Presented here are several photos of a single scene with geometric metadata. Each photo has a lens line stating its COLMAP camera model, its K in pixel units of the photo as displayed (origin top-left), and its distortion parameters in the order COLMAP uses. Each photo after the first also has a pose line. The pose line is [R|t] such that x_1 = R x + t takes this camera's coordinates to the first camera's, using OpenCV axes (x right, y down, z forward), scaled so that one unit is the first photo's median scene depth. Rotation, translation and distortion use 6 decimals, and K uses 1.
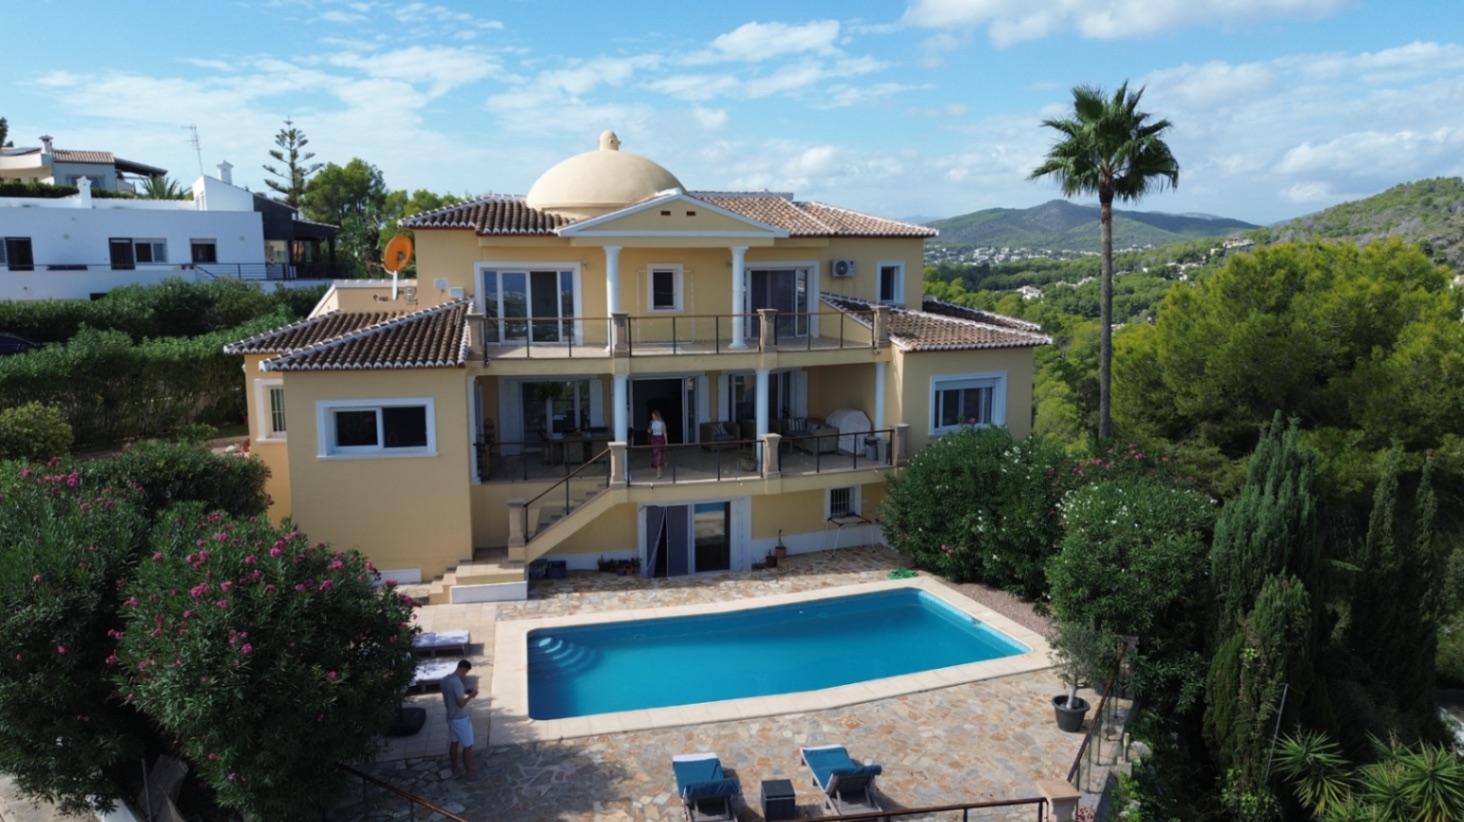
lens RADIAL K [[1084.8, 0, 735.3], [0, 1084.8, 412.5], [0, 0, 1]] dist [0.021863, -0.015756]
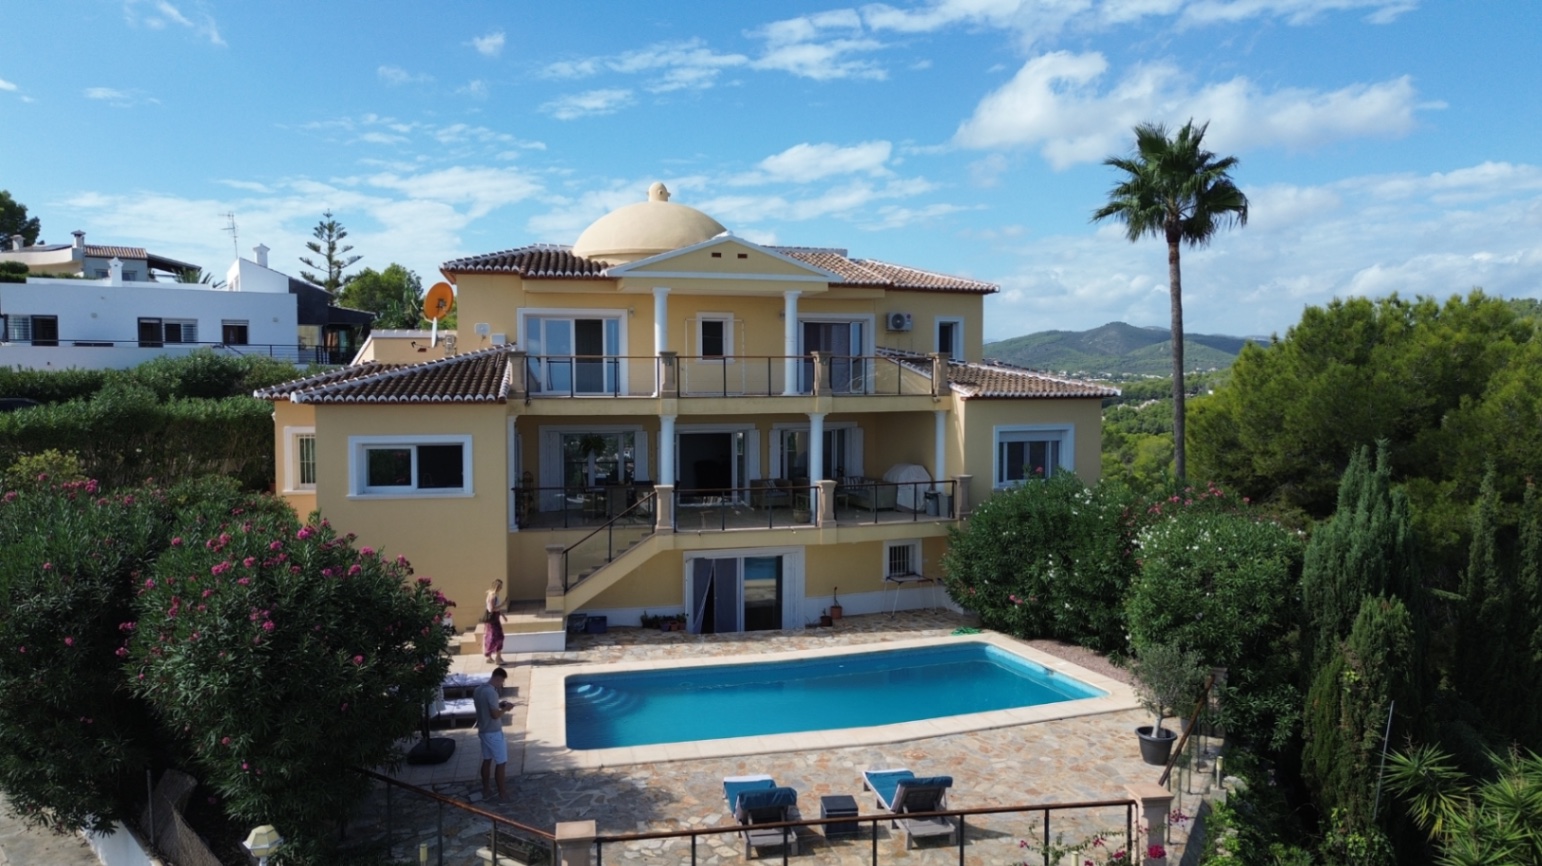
lens RADIAL K [[1139.0, 0, 773.3], [0, 1139.0, 427.7], [0, 0, 1]] dist [0.029638, -0.025753]
pose [[0.999967, 0.002354, -0.007757, -0.005286], [-0.003150, 0.994540, -0.104307, 0.074567], [0.007469, 0.104328, 0.994515, 0.007005]]
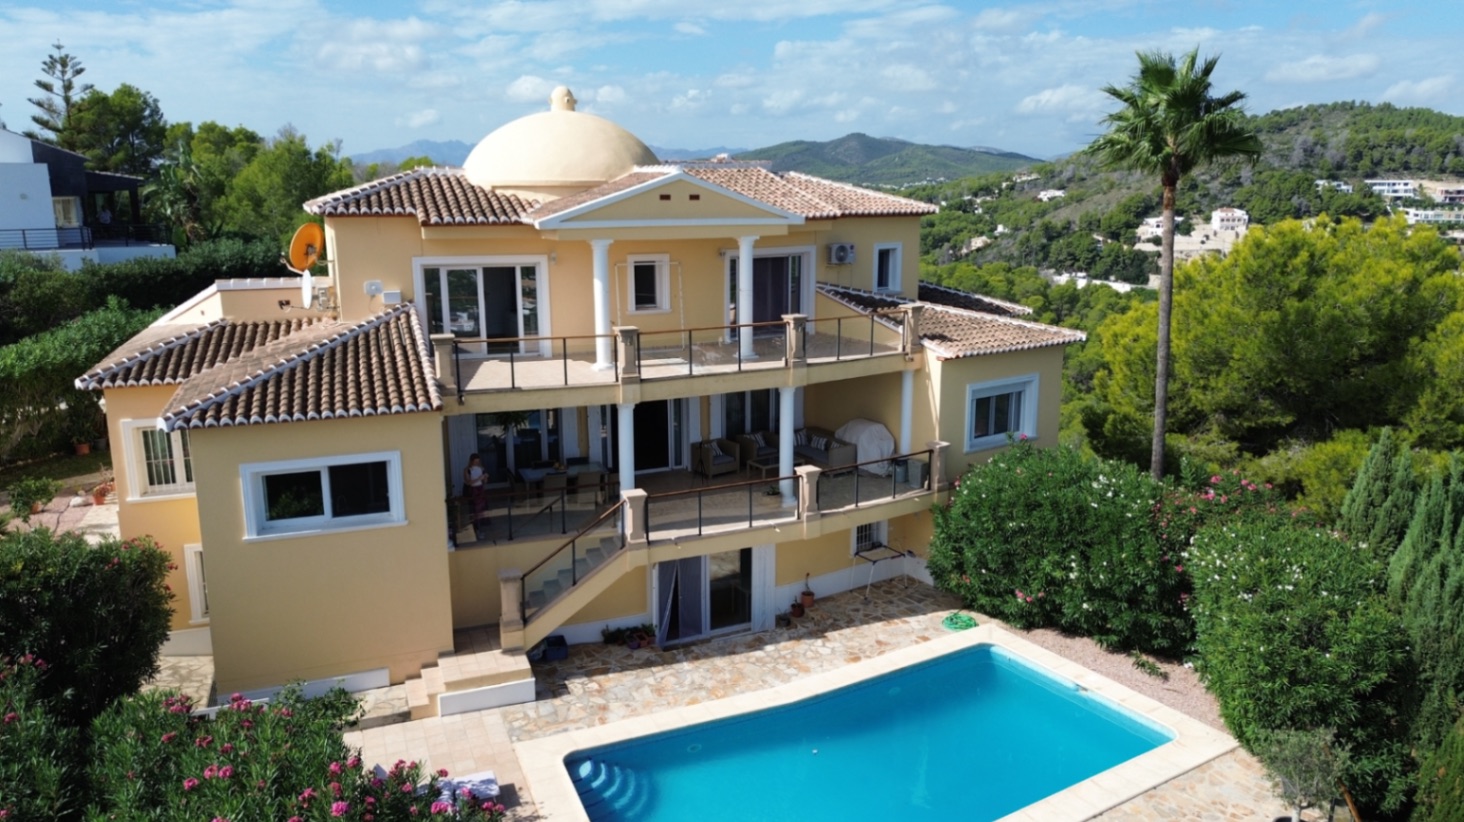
lens RADIAL K [[1072.6, 0, 737.8], [0, 1072.6, 413.2], [0, 0, 1]] dist [0.014731, 0.005833]
pose [[0.981989, -0.039048, 0.184860, -0.163685], [0.026720, 0.997278, 0.068719, -0.076257], [-0.187040, -0.062542, 0.980359, 0.196168]]
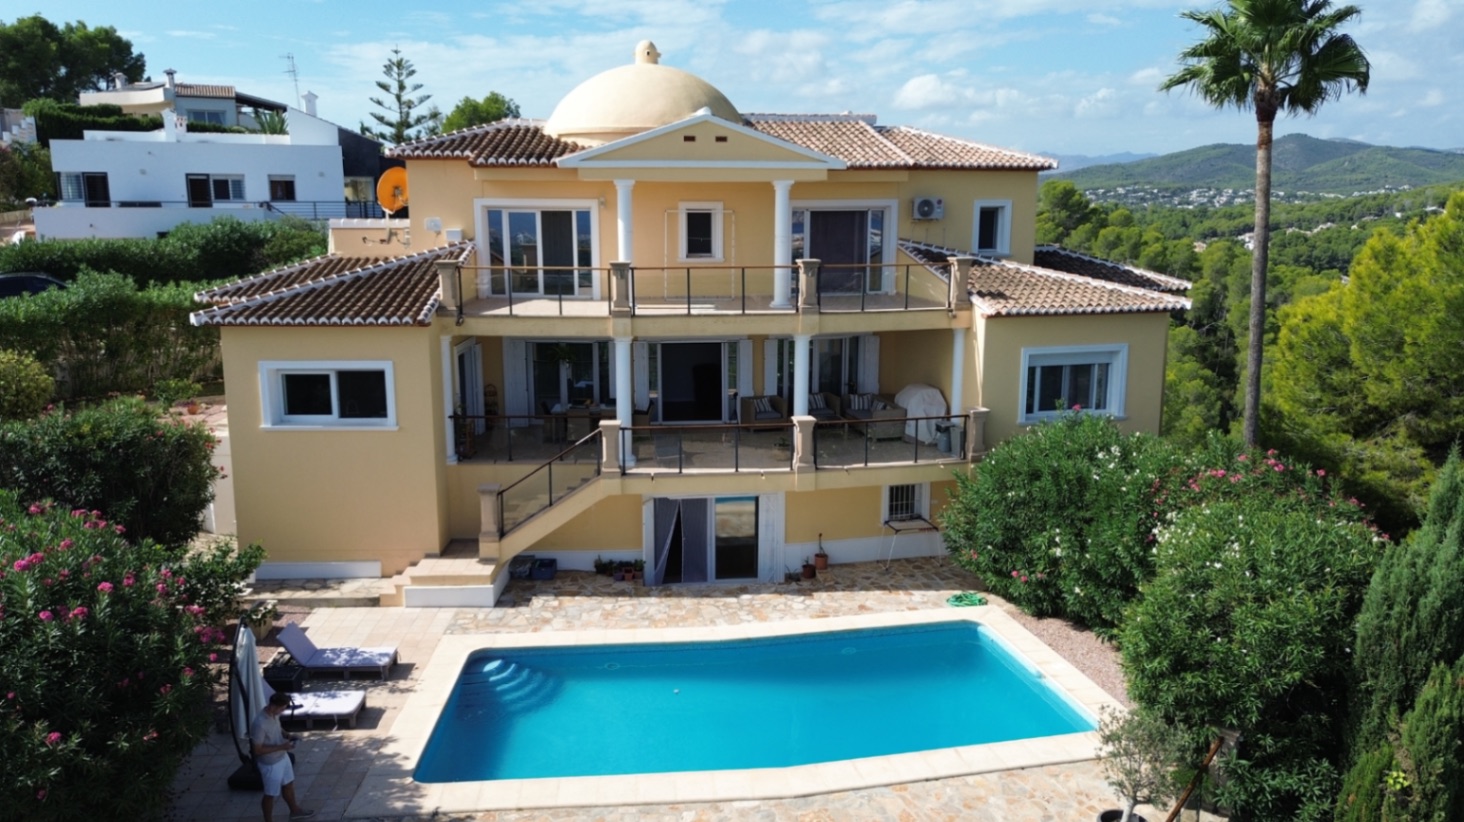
lens RADIAL K [[1143.2, 0, 732.2], [0, 1143.2, 417.6], [0, 0, 1]] dist [0.023138, -0.015388]
pose [[0.986463, 0.034557, -0.160301, 0.110404], [-0.027026, 0.998437, 0.048923, -0.018207], [0.161741, -0.043929, 0.985855, 0.152720]]
